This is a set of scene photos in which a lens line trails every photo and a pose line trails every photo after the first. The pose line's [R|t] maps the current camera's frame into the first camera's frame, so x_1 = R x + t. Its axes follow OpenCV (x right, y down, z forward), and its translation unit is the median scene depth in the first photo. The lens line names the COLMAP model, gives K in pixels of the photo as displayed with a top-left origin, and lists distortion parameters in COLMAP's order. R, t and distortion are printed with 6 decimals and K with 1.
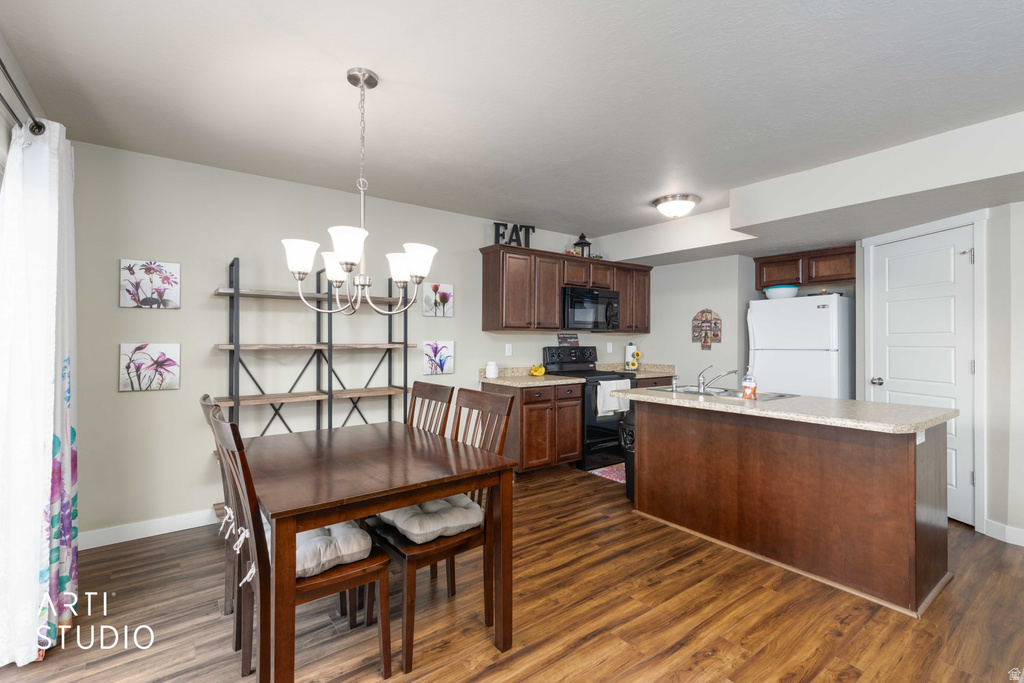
lens RADIAL K [[460.5, 0, 511.2], [0, 460.5, 340.5], [0, 0, 1]] dist [0.006381, -0.002997]
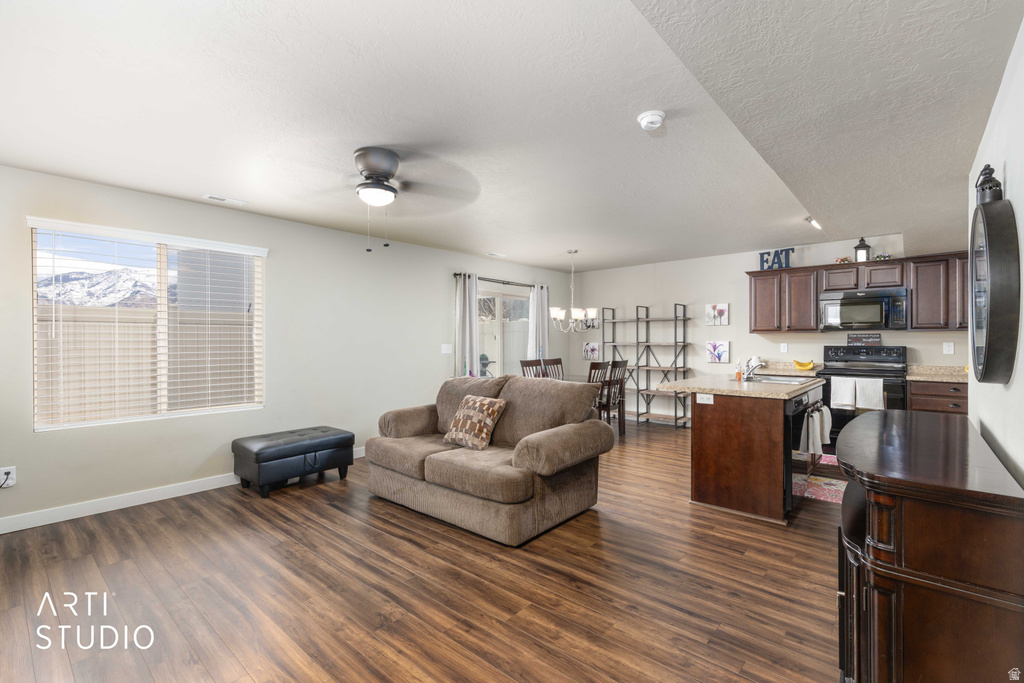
lens RADIAL K [[460.5, 0, 507.5], [0, 460.5, 341.9], [0, 0, 1]] dist [0.006381, -0.002997]
pose [[0.194762, -0.003086, -0.980846, 1.215760], [0.000695, 0.999995, -0.003009, 0.008067], [0.980850, -0.000096, 0.194763, 0.011180]]
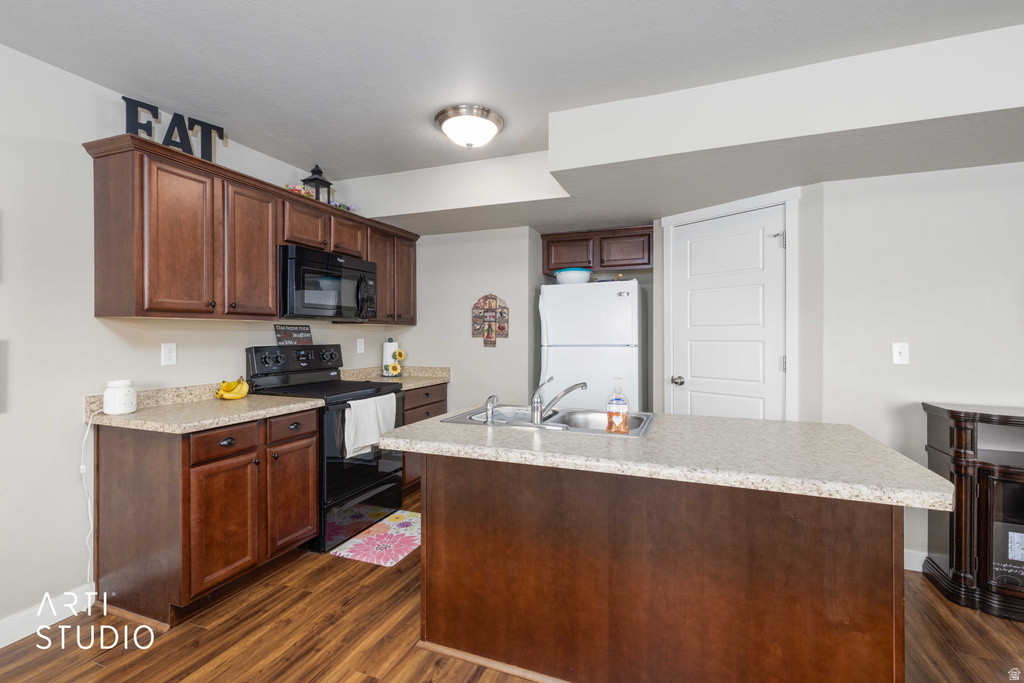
lens RADIAL K [[460.5, 0, 510.6], [0, 460.5, 338.2], [0, 0, 1]] dist [0.006381, -0.002997]
pose [[0.853080, -0.007866, 0.521721, 0.059140], [0.003848, 0.999954, 0.008784, -0.001137], [-0.521766, -0.005486, 0.853071, 0.384352]]
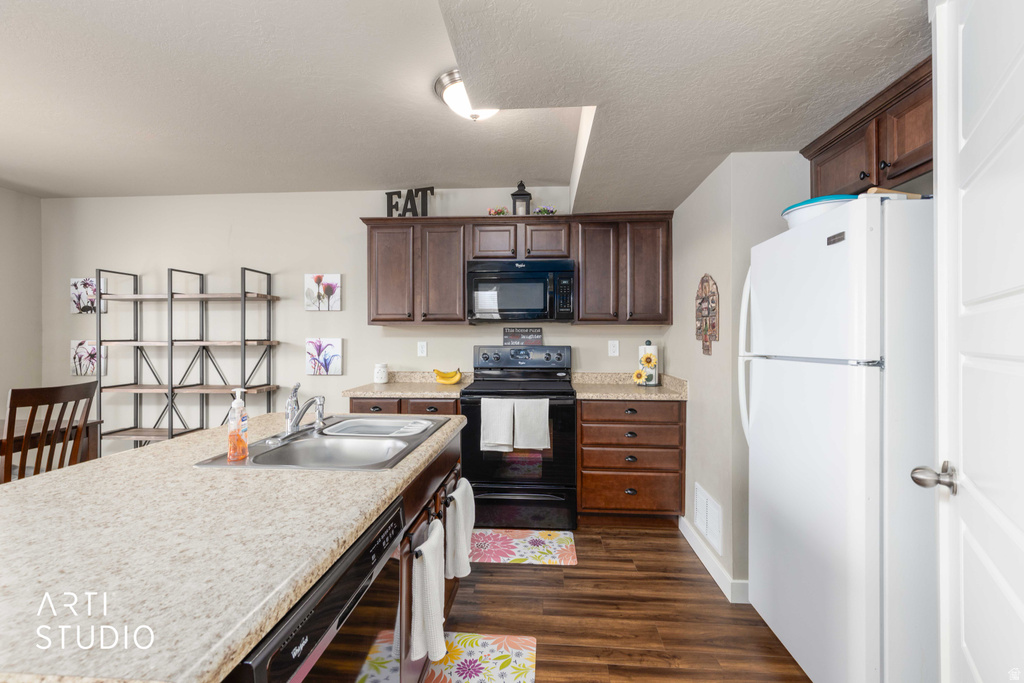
lens RADIAL K [[460.5, 0, 515.8], [0, 460.5, 337.6], [0, 0, 1]] dist [0.006381, -0.002997]
pose [[0.756415, -0.002258, -0.654088, 0.710104], [0.002231, 0.999997, -0.000873, 0.001584], [0.654088, -0.000799, 0.756418, 0.564620]]
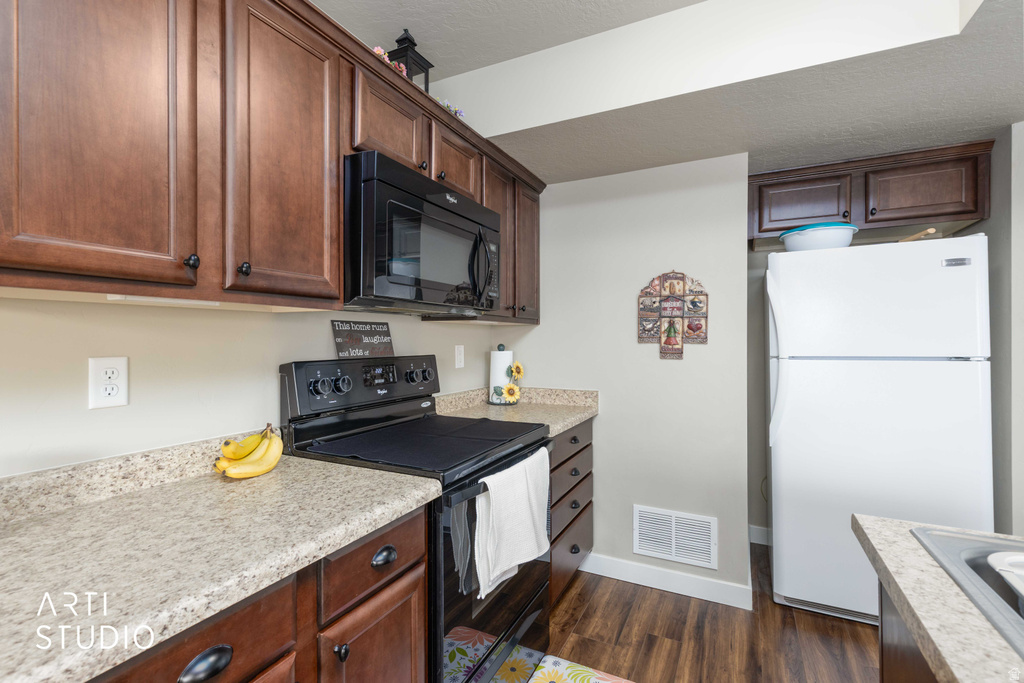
lens RADIAL K [[460.5, 0, 509.9], [0, 460.5, 339.9], [0, 0, 1]] dist [0.006381, -0.002997]
pose [[0.895278, -0.004781, 0.445482, 0.081919], [0.004314, 0.999989, 0.002064, -0.000701], [-0.445487, 0.000074, 0.895288, 0.780282]]
